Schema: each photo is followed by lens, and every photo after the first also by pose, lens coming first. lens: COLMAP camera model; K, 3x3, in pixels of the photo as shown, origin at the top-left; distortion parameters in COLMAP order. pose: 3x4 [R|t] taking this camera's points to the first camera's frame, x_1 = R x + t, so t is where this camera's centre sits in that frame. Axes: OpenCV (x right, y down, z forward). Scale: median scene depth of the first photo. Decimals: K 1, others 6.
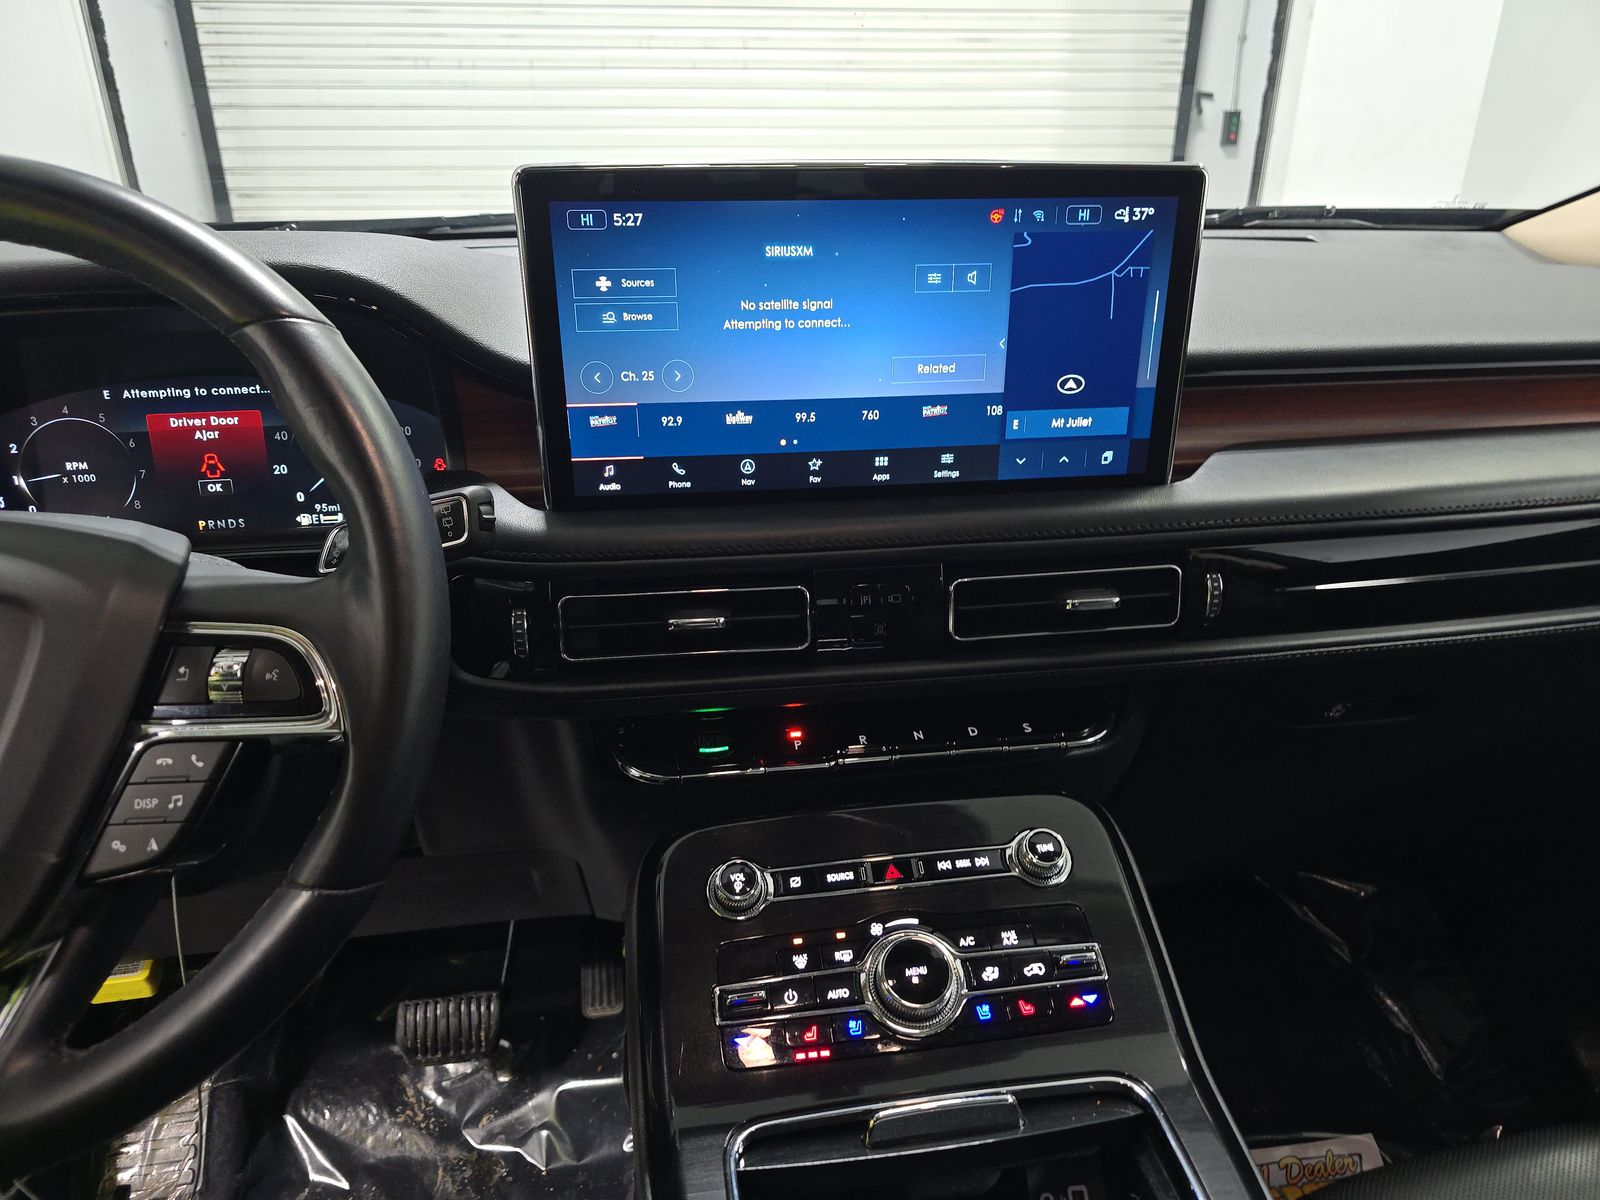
lens RADIAL K [[1081.2, 0, 916.9], [0, 1081.2, 594.1], [0, 0, 1]] dist [0.005253, -0.002780]
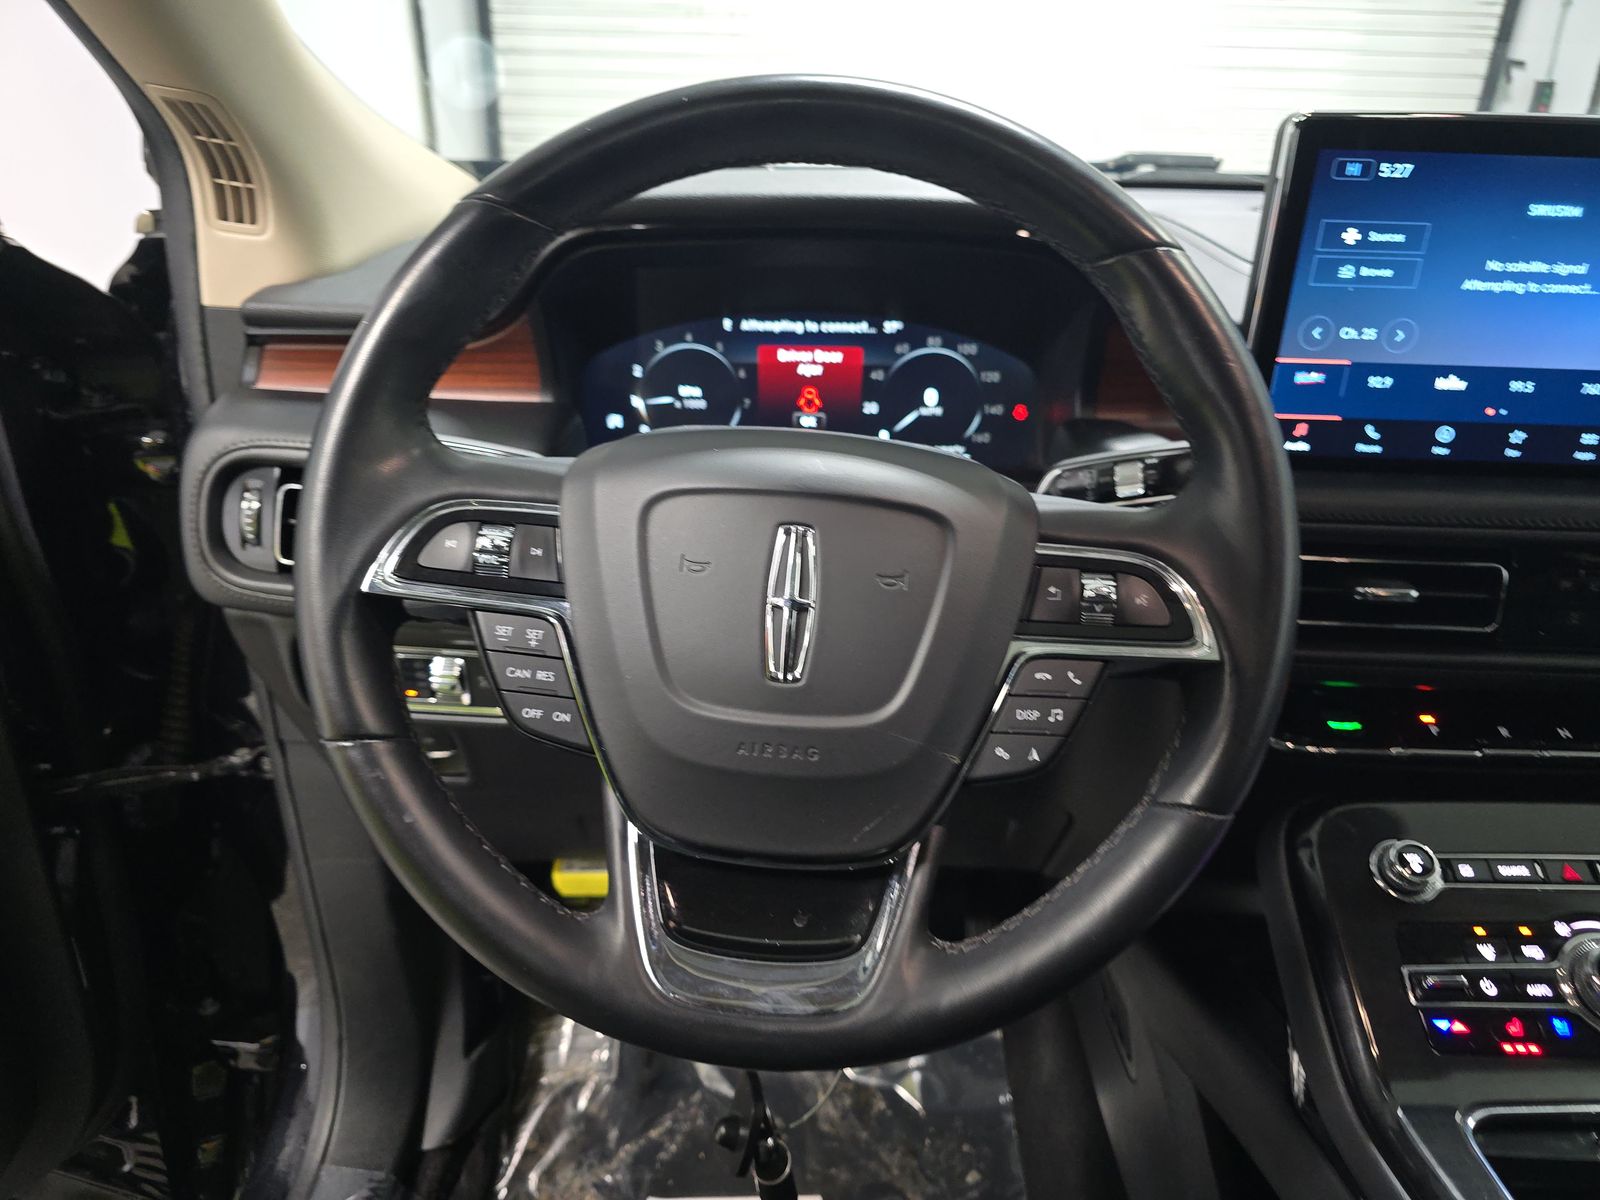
lens RADIAL K [[1132.9, 0, 932.8], [0, 1132.9, 600.1], [0, 0, 1]] dist [0.047741, -0.089273]
pose [[0.985560, 0.089731, -0.143595, -0.371532], [-0.087449, 0.995923, 0.022141, 0.037886], [0.144996, -0.009264, 0.989389, -0.055370]]
